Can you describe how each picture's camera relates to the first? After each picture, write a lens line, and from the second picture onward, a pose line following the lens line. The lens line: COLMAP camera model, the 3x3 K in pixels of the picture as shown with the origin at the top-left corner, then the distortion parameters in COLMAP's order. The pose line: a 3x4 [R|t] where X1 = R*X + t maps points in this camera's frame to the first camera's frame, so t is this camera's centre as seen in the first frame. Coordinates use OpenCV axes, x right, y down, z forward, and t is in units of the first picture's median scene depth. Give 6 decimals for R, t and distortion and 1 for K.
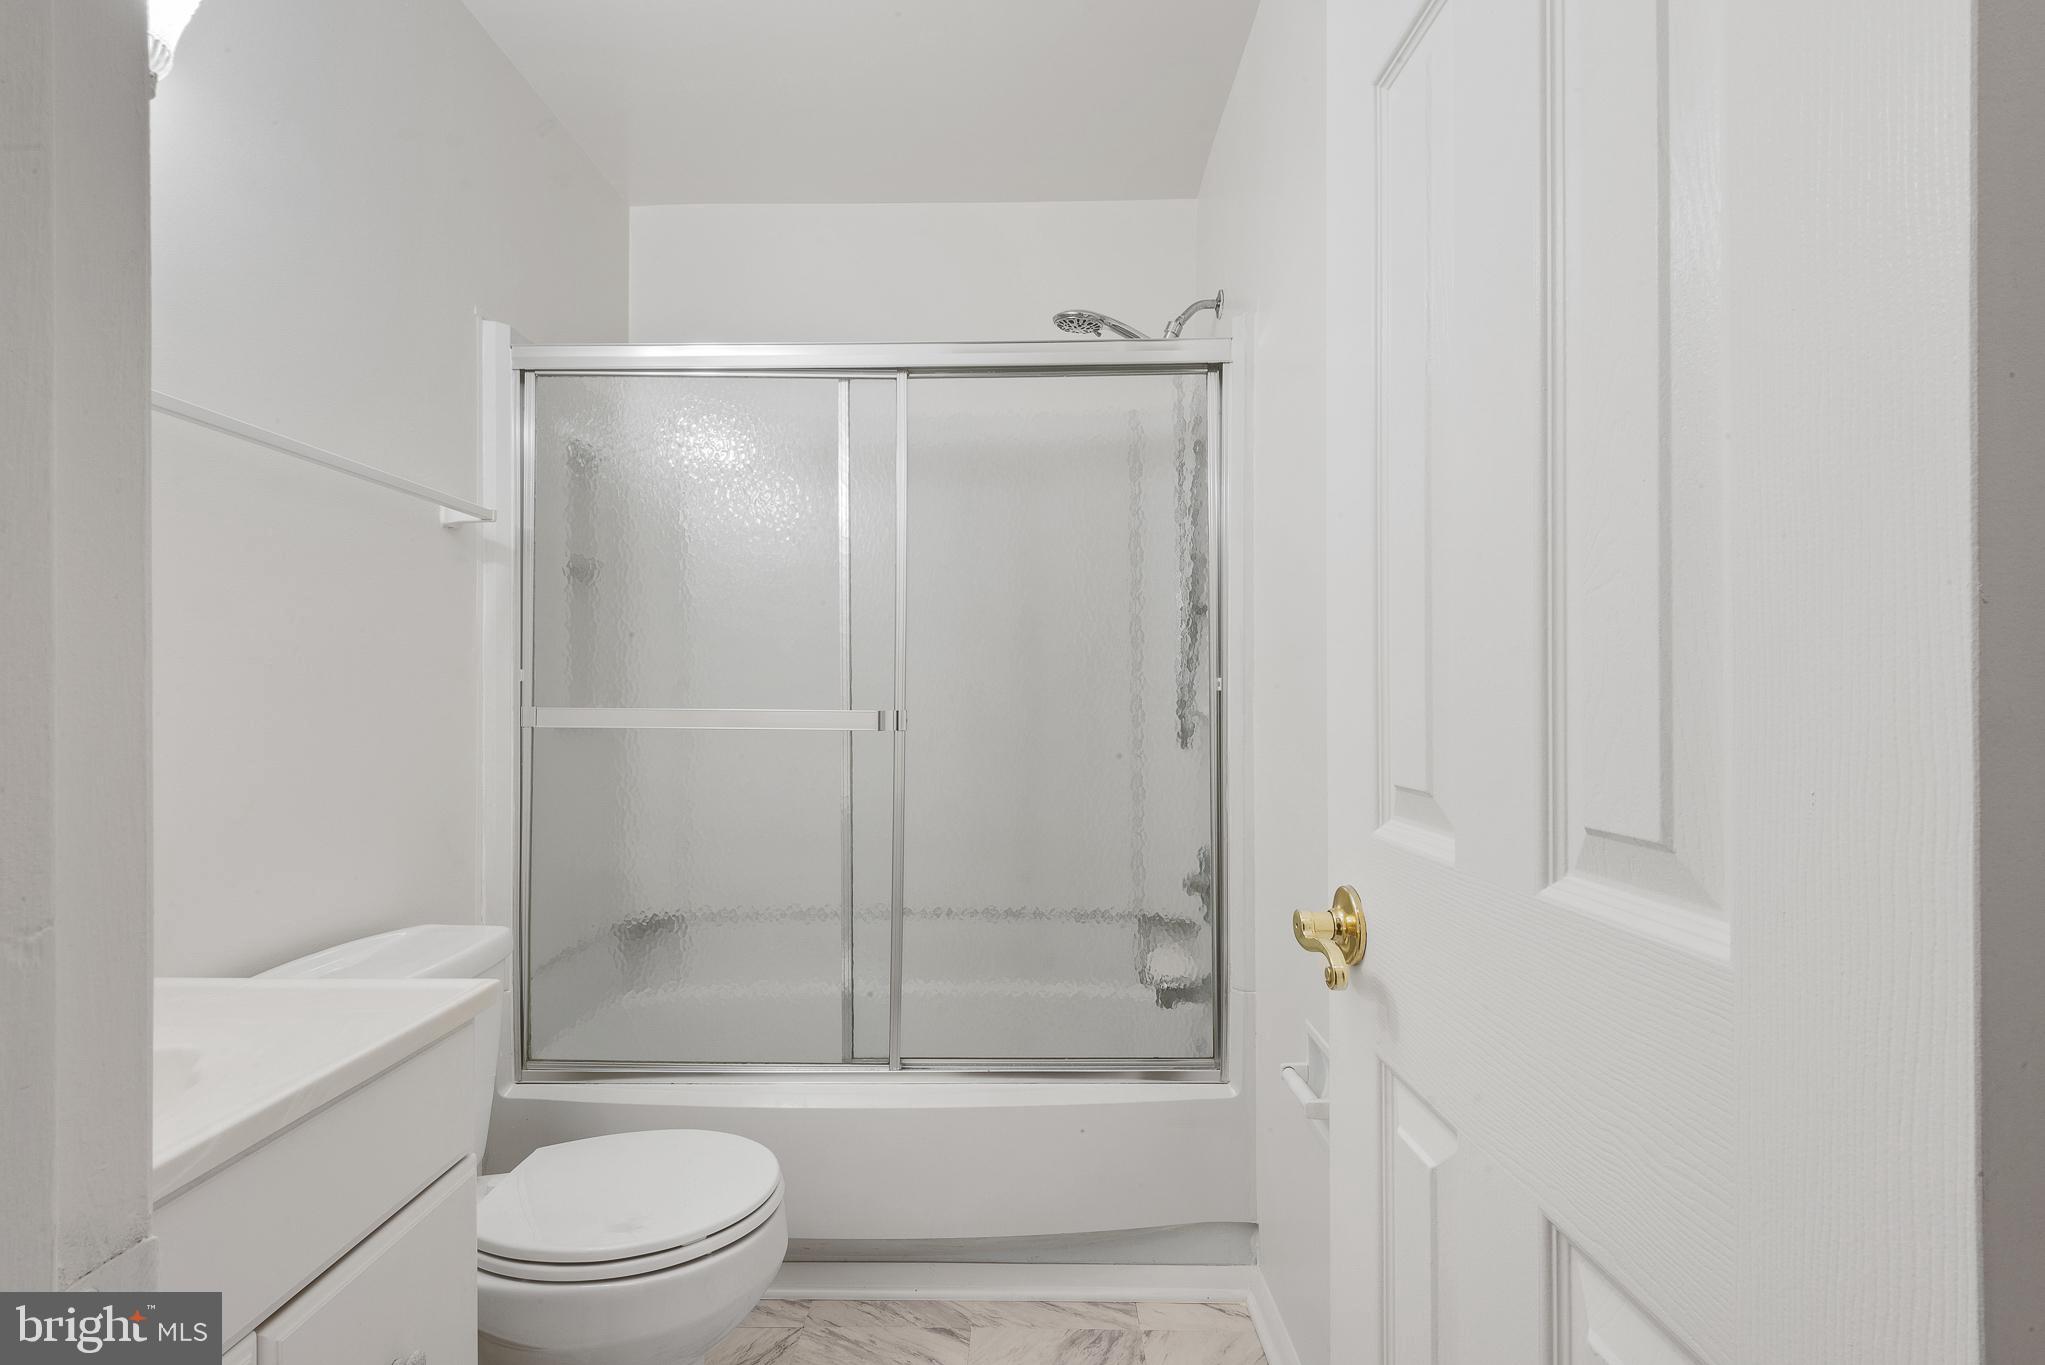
lens RADIAL K [[1000.1, 0, 1023.4], [0, 1000.1, 684.7], [0, 0, 1]] dist [0.020321, -0.018731]
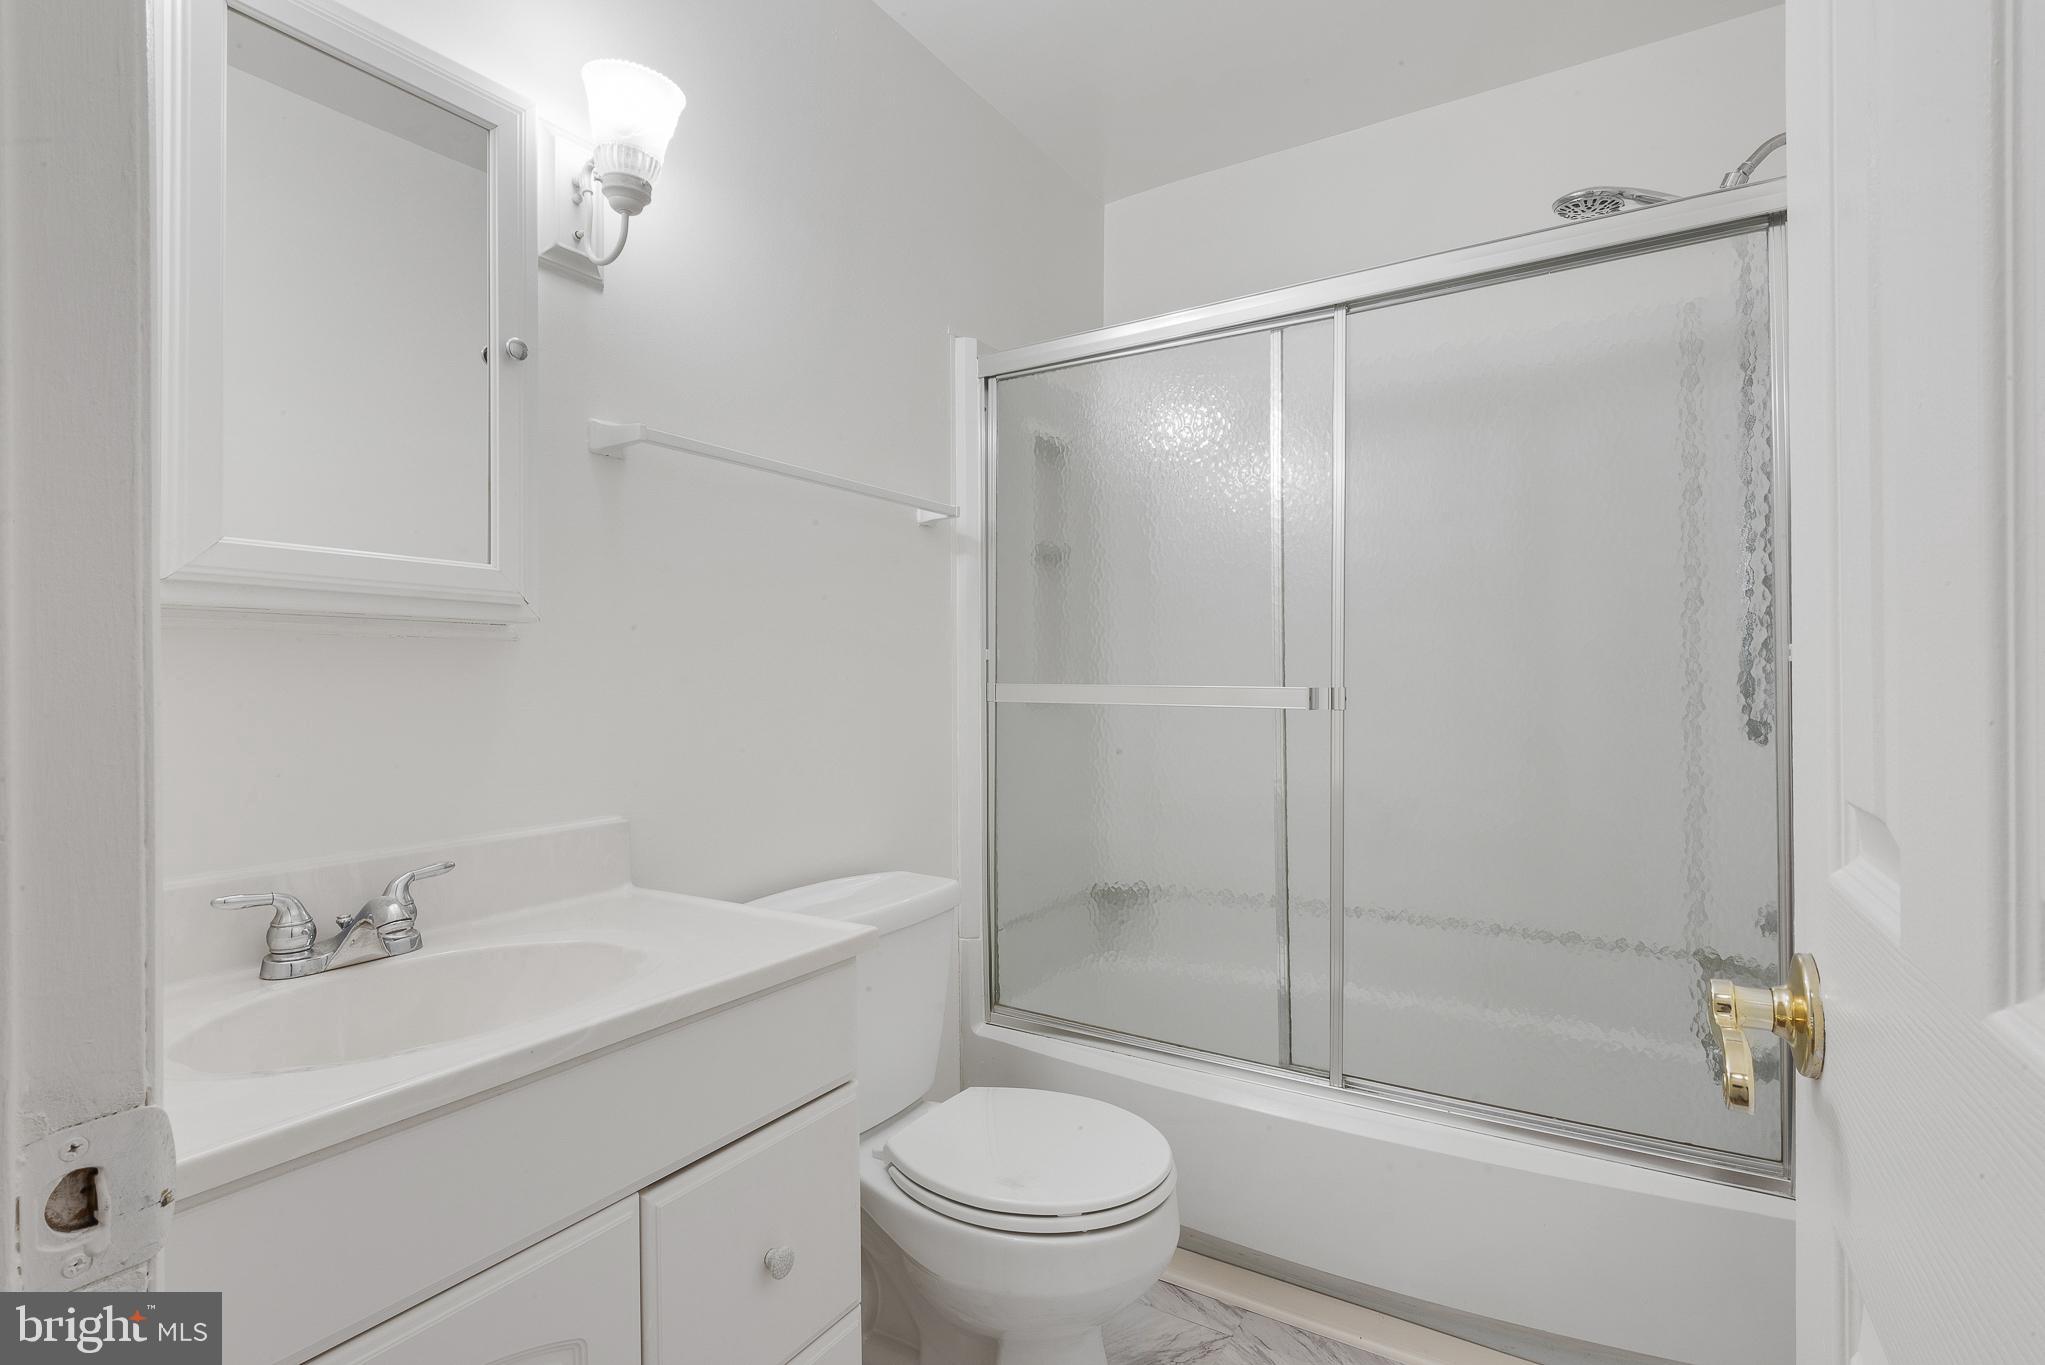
lens RADIAL K [[1000.1, 0, 1018.9], [0, 1000.1, 669.2], [0, 0, 1]] dist [0.020321, -0.018731]
pose [[0.847184, -0.008485, -0.531231, 0.111995], [0.011165, 0.999936, 0.001834, 0.005160], [0.531182, -0.007485, 0.847225, 0.086942]]
